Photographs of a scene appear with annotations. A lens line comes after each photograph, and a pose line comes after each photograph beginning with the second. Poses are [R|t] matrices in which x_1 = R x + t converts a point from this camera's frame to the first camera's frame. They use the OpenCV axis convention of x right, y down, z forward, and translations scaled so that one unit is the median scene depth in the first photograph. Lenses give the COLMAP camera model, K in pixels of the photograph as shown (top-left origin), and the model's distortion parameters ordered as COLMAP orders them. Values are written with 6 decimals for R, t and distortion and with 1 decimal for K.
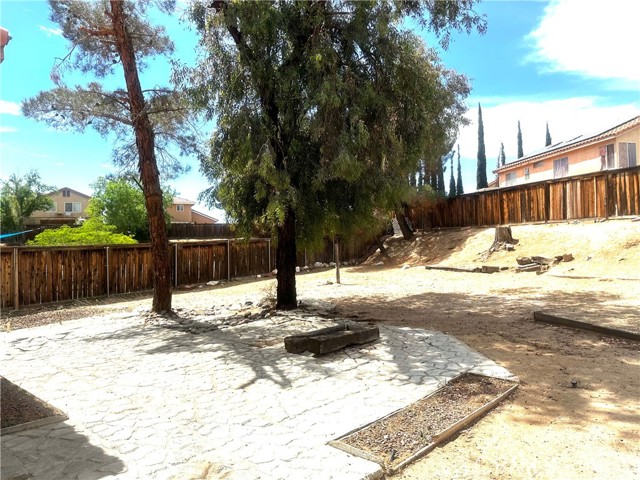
lens RADIAL K [[452.8, 0, 323.8], [0, 452.8, 240.4], [0, 0, 1]] dist [-0.042642, -0.000644]
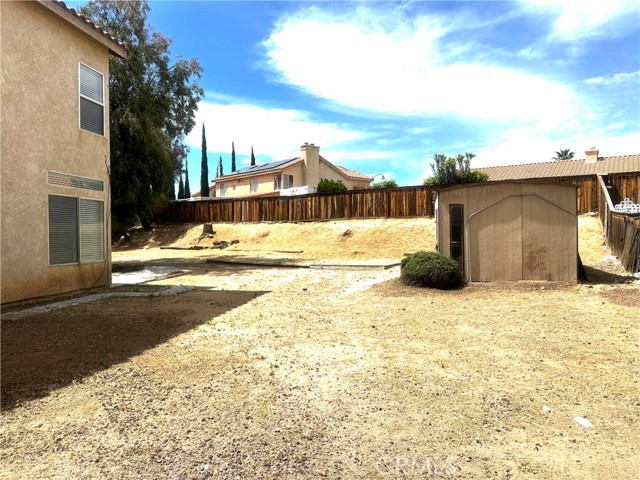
lens RADIAL K [[452.8, 0, 323.6], [0, 452.8, 240.4], [0, 0, 1]] dist [-0.042642, -0.000644]
pose [[0.835252, 0.015794, 0.549640, -0.150341], [-0.026044, 0.999602, 0.010854, 0.001487], [-0.549250, -0.023380, 0.835331, -0.576305]]
